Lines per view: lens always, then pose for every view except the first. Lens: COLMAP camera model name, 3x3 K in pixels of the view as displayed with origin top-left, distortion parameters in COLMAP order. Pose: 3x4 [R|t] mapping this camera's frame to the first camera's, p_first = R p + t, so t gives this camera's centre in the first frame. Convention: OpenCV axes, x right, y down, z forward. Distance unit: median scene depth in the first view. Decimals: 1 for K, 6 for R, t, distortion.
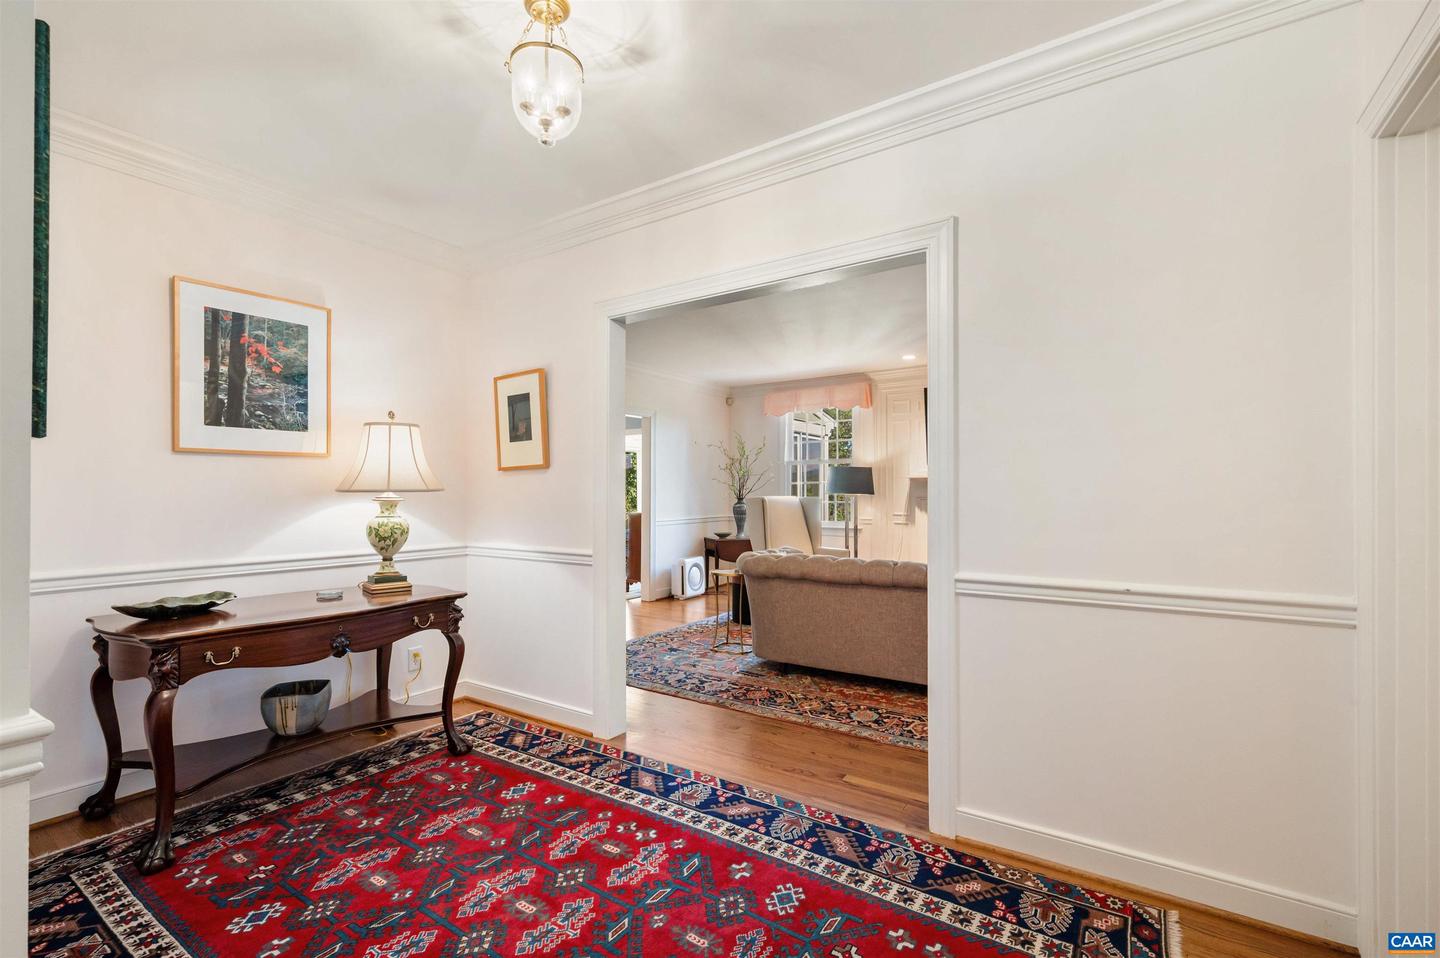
lens RADIAL K [[636.8, 0, 721.7], [0, 636.8, 488.4], [0, 0, 1]] dist [0.001103, 0.000018]
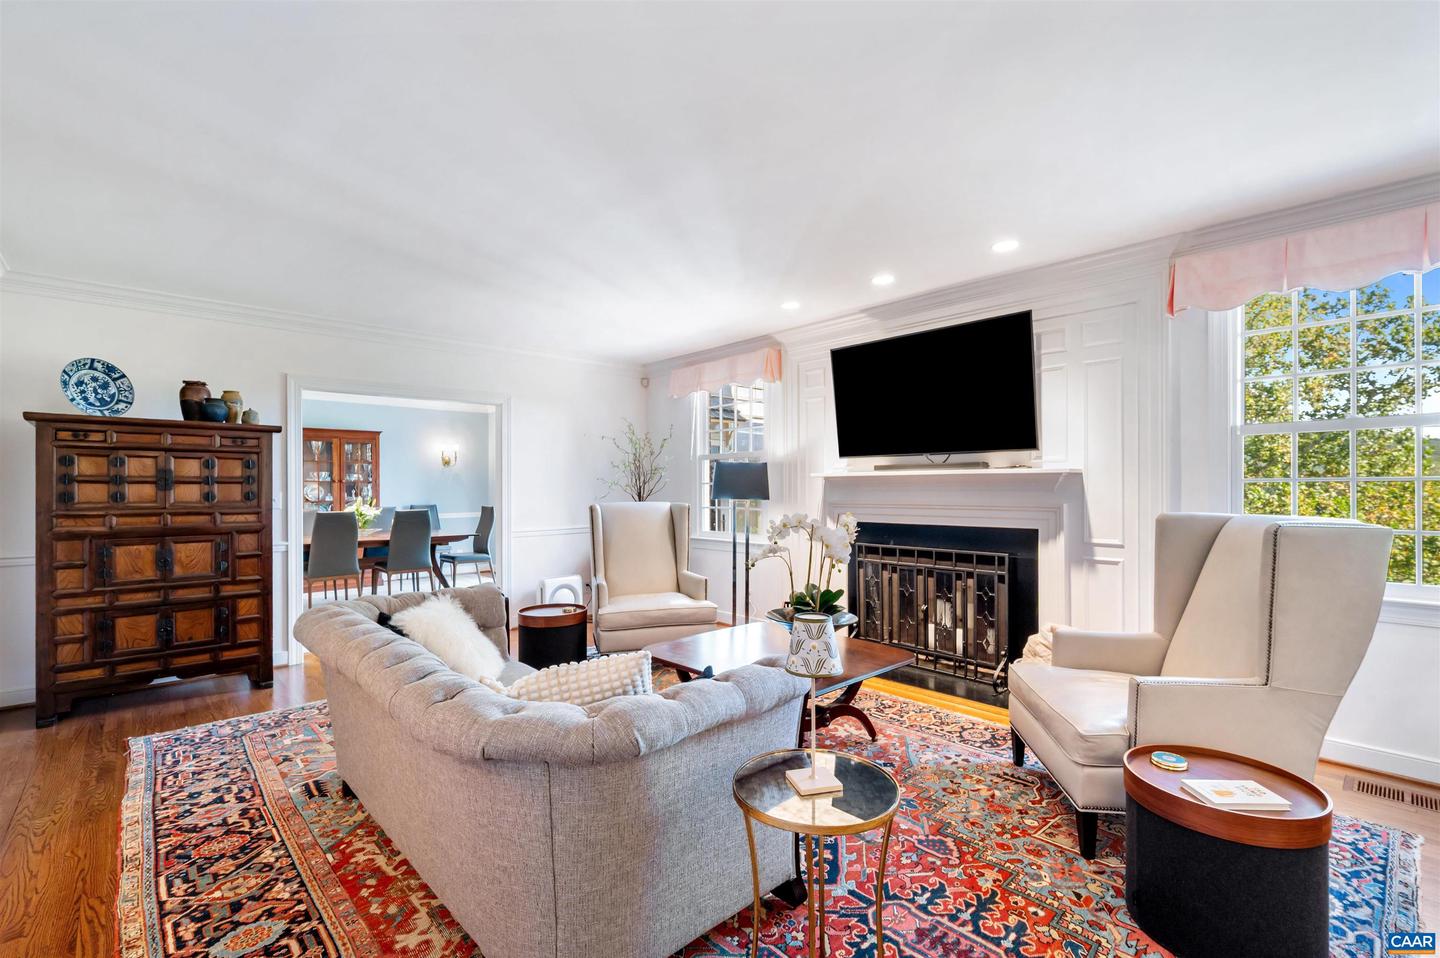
lens RADIAL K [[634.7, 0, 726.8], [0, 634.7, 487.9], [0, 0, 1]] dist [-0.001115, -0.000845]
pose [[0.975273, -0.002505, -0.220988, 0.344371], [0.004620, 0.999948, 0.009054, -0.010041], [0.220954, -0.009851, 0.975235, 0.272311]]
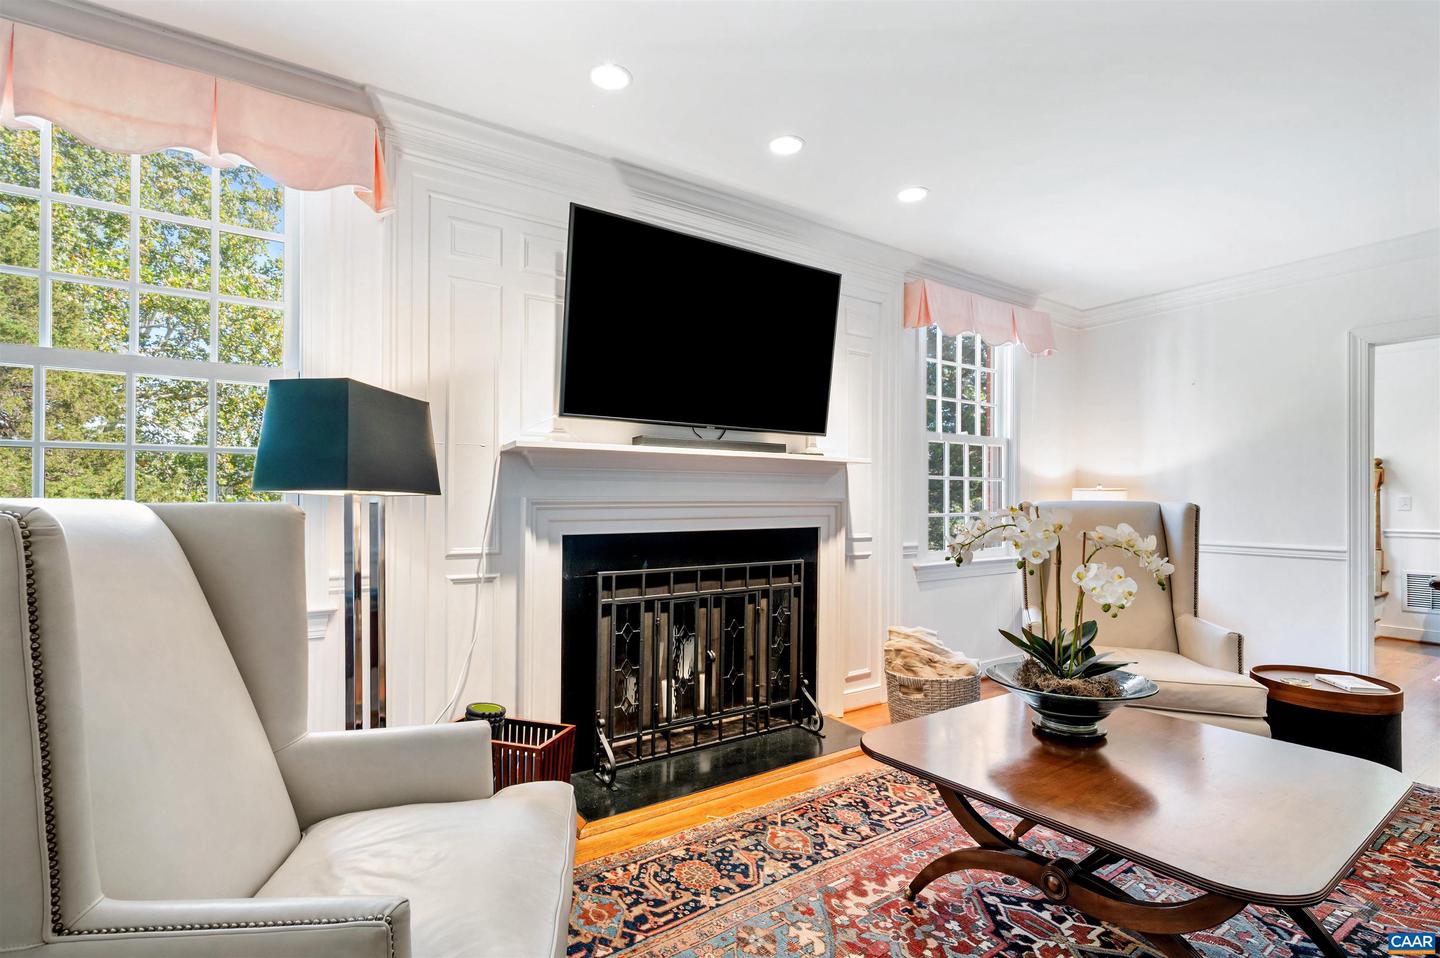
lens RADIAL K [[679.3, 0, 733.8], [0, 679.3, 490.3], [0, 0, 1]] dist [0.003935, 0.000111]
pose [[0.362338, 0.011652, 0.931974, -0.008424], [-0.012833, 0.999889, -0.007512, 0.008743], [-0.931958, -0.009238, 0.362448, 0.736376]]
